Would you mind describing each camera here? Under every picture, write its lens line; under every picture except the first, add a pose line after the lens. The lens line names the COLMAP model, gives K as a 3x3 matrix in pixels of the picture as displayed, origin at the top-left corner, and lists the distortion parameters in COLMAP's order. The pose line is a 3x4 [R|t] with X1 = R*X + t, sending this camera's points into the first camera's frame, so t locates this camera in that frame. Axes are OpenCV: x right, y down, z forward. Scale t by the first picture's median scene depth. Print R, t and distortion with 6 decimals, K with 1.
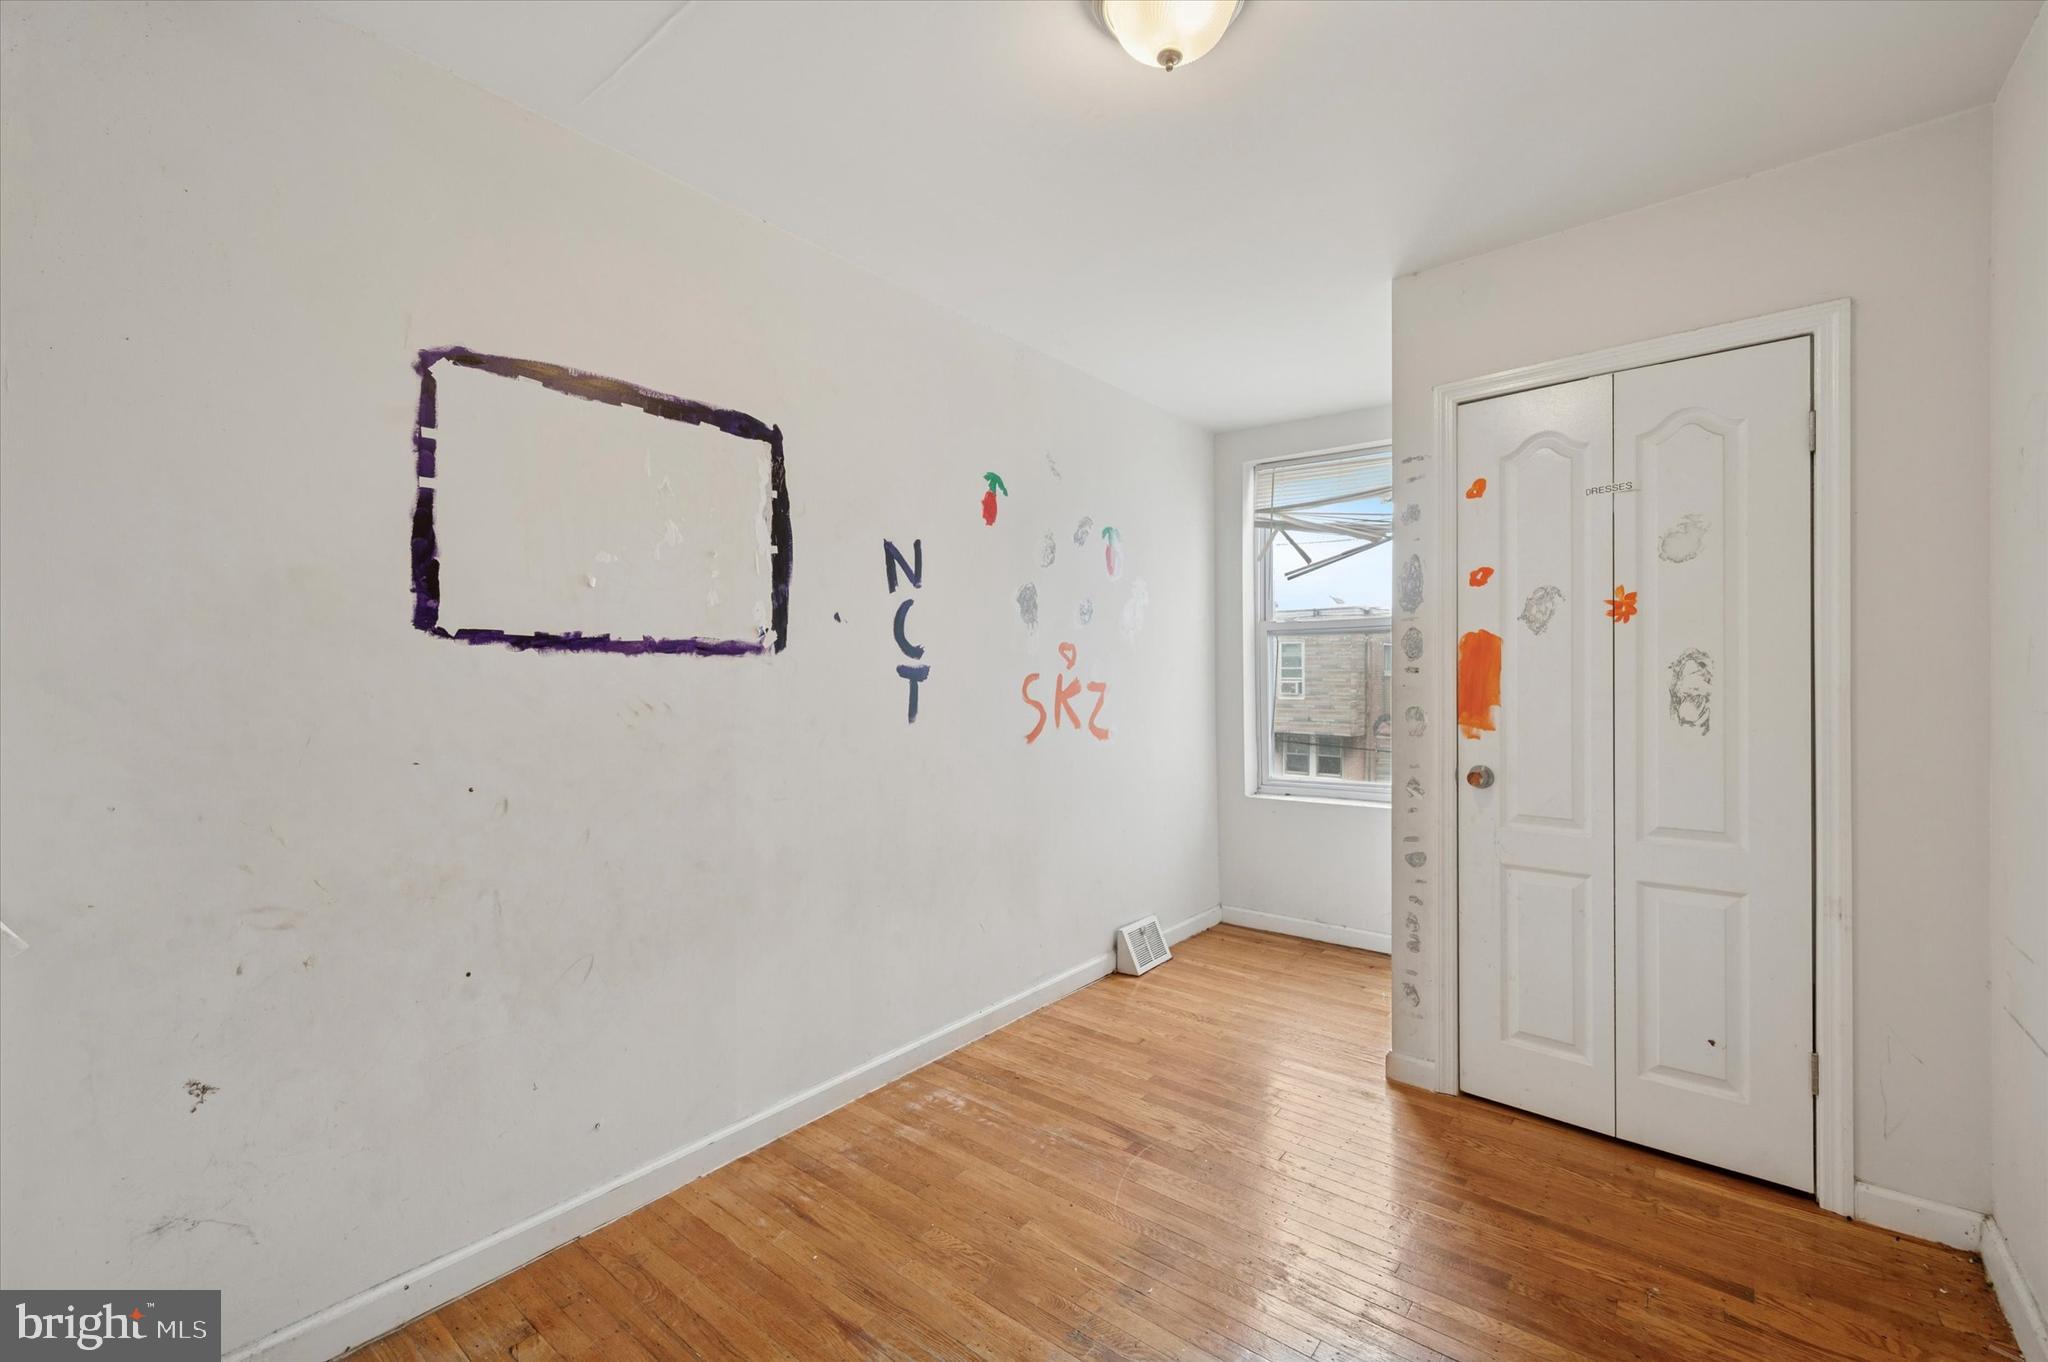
lens RADIAL K [[837.9, 0, 979.5], [0, 837.9, 684.6], [0, 0, 1]] dist [0.001489, 0.000126]
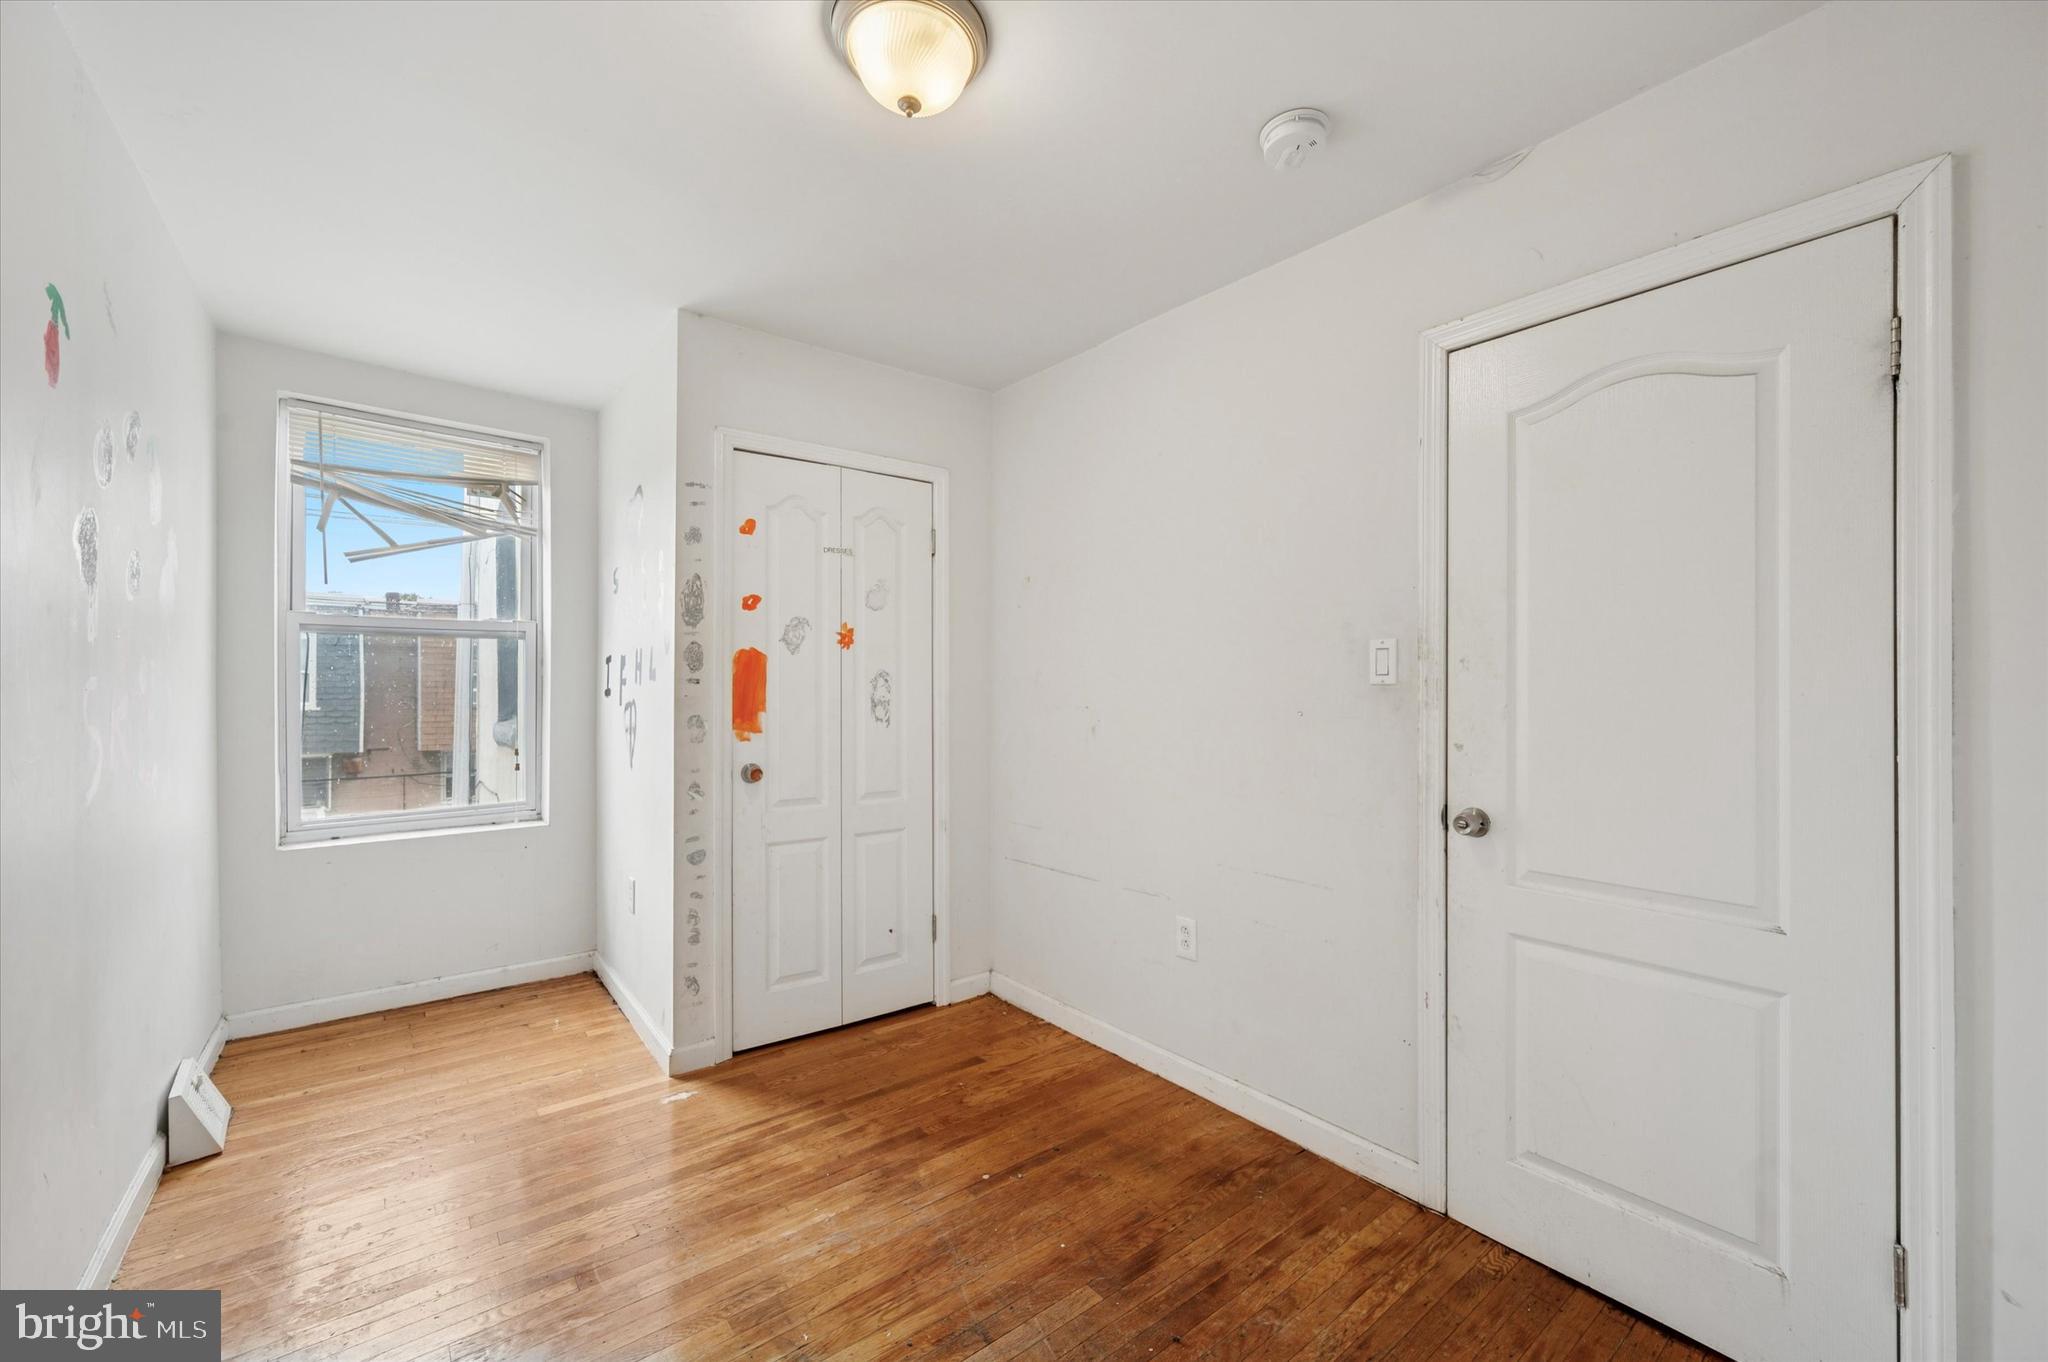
lens RADIAL K [[837.9, 0, 1022.2], [0, 837.9, 684.5], [0, 0, 1]] dist [0.001489, 0.000126]
pose [[0.189505, 0.009156, 0.981837, -0.486101], [0.003641, 0.999943, -0.010028, -0.000829], [-0.981873, 0.005476, 0.189460, 0.411095]]
